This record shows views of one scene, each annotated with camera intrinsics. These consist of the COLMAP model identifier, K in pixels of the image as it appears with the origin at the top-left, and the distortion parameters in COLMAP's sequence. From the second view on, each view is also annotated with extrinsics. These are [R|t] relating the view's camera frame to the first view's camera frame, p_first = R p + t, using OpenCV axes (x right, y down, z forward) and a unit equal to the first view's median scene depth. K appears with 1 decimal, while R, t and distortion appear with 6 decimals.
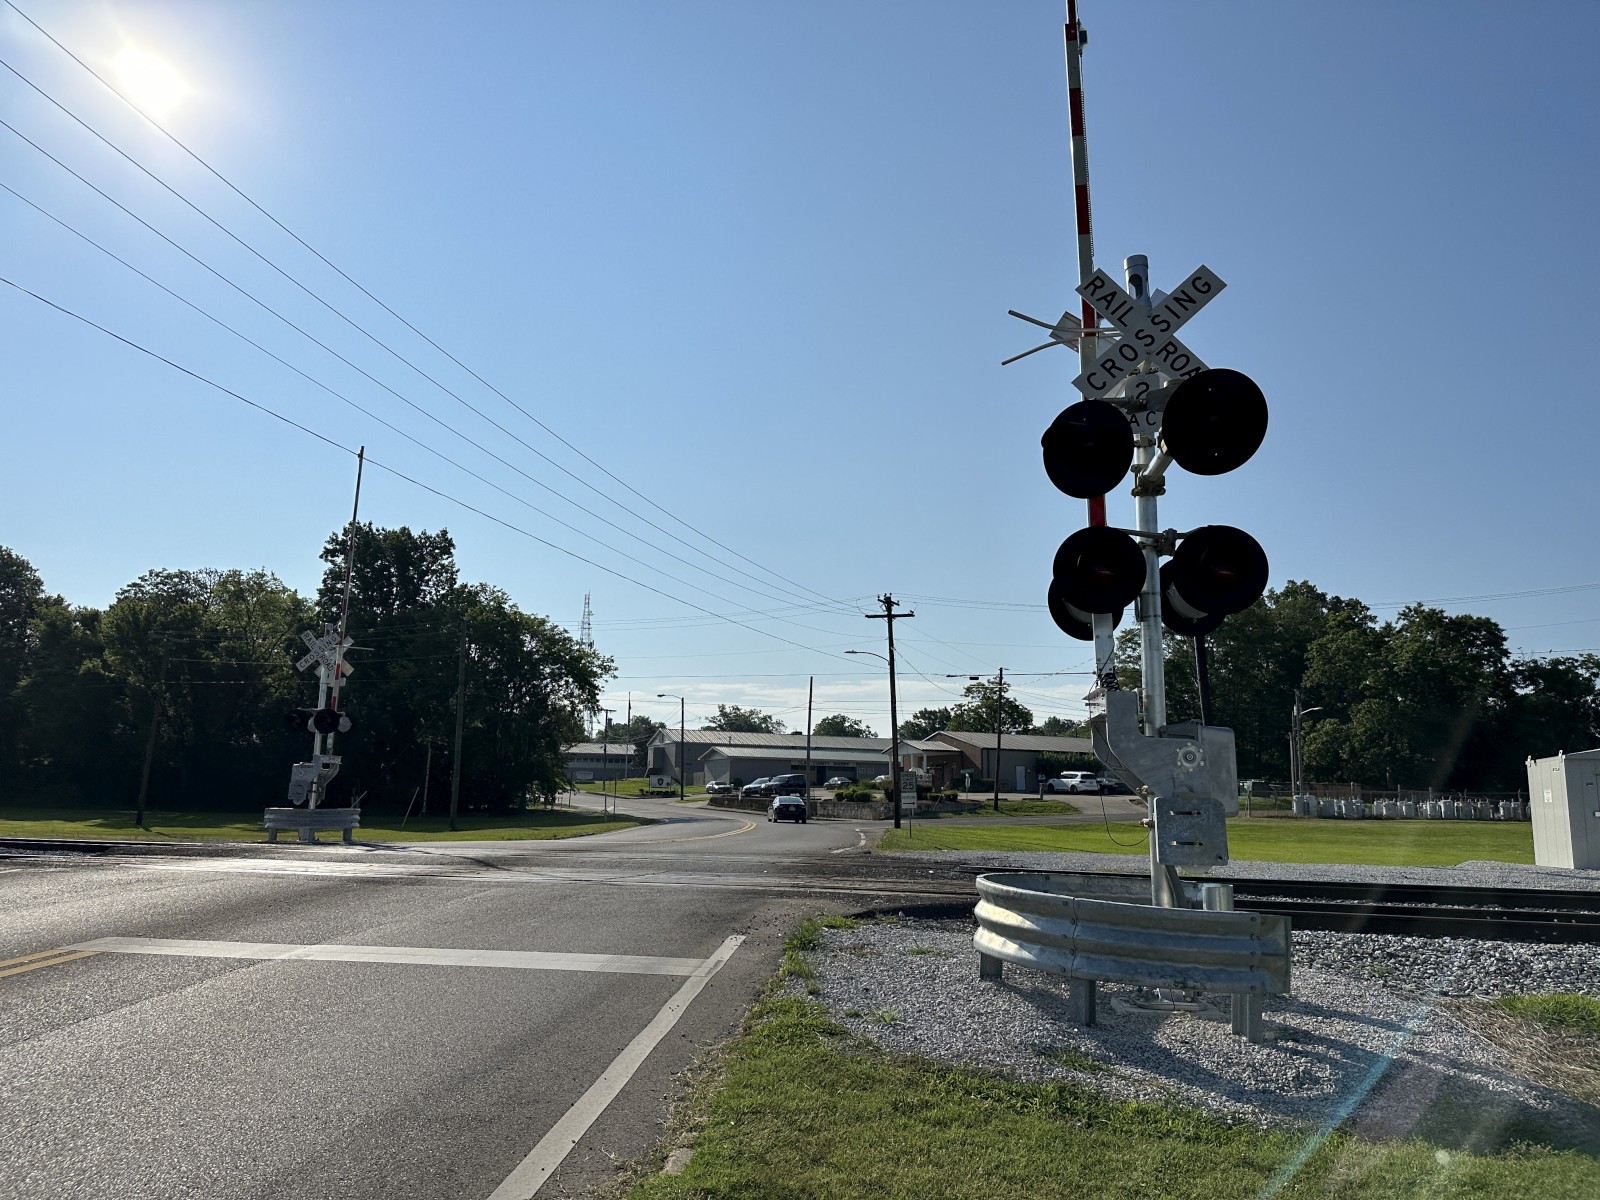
lens RADIAL K [[1051.3, 0, 800.0], [0, 1051.3, 600.0], [0, 0, 1]] dist [-0.002760, -0.054812]
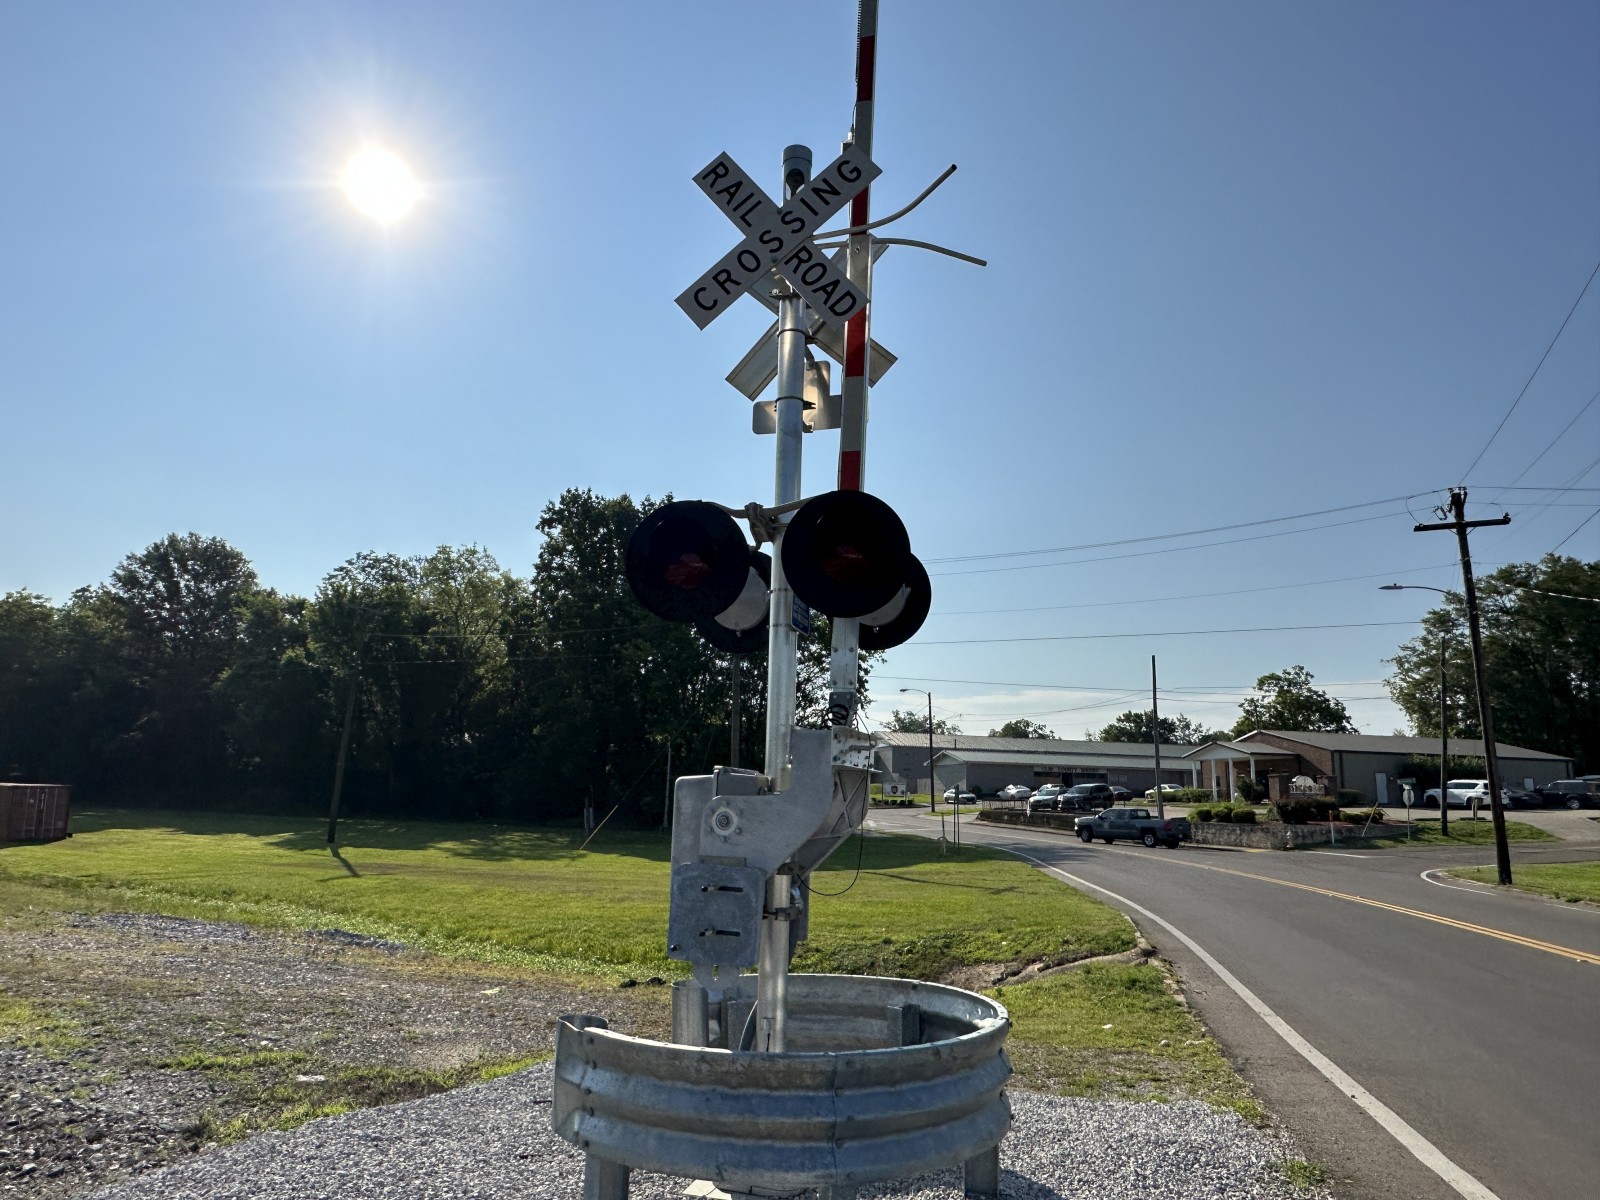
lens RADIAL K [[1026.4, 0, 799.0], [0, 1026.4, 567.7], [0, 0, 1]] dist [-0.053579, -0.002496]
pose [[0.986617, -0.023610, -0.161337, -0.101365], [0.017241, 0.999020, -0.040762, 0.028926], [0.162142, 0.037435, 0.986057, 0.190402]]
